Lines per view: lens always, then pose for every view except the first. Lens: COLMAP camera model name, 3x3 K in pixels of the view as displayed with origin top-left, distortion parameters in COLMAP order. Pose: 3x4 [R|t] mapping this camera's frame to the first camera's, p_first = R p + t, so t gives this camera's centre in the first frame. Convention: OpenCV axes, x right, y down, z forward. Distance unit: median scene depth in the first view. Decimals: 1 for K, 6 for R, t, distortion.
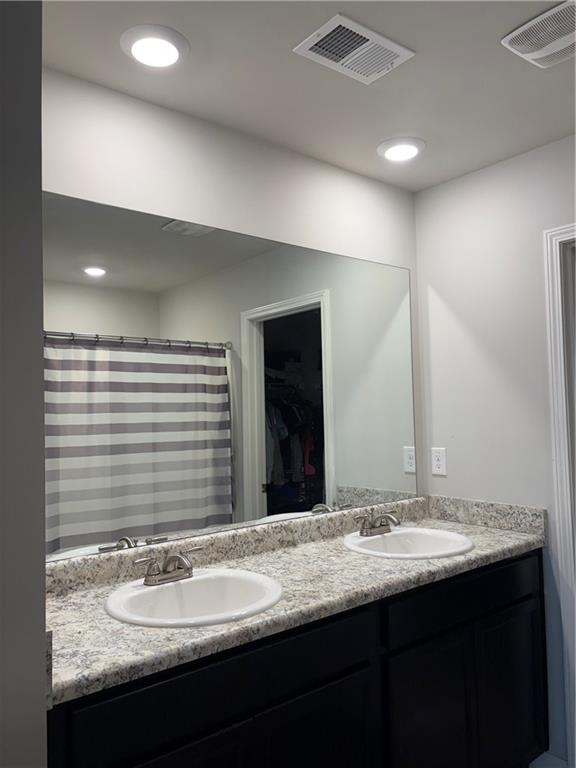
lens RADIAL K [[576.7, 0, 288.8], [0, 576.7, 384.5], [0, 0, 1]] dist [0.023675, -0.031238]
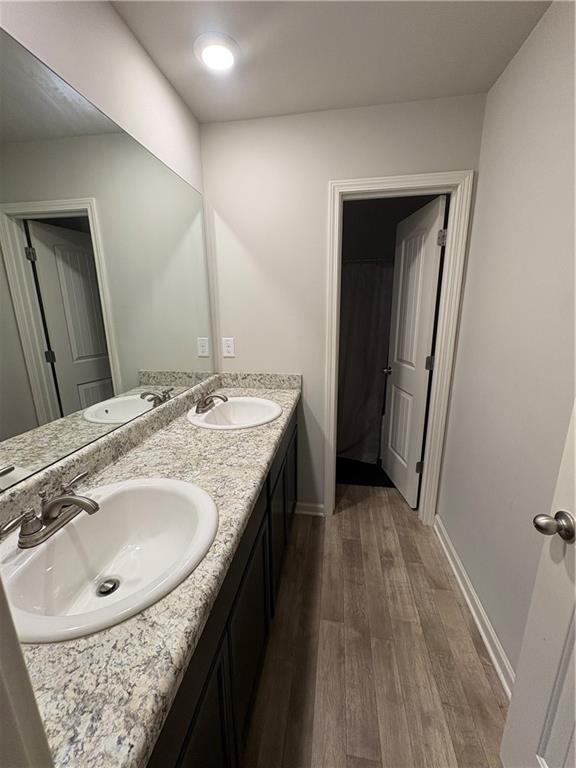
lens RADIAL K [[304.2, 0, 284.9], [0, 304.2, 382.4], [0, 0, 1]] dist [-0.007468, 0.000559]
pose [[0.732725, -0.149388, 0.663925, -0.148095], [-0.045471, 0.962680, 0.266794, 0.008619], [-0.679004, -0.225676, 0.698587, 0.352282]]
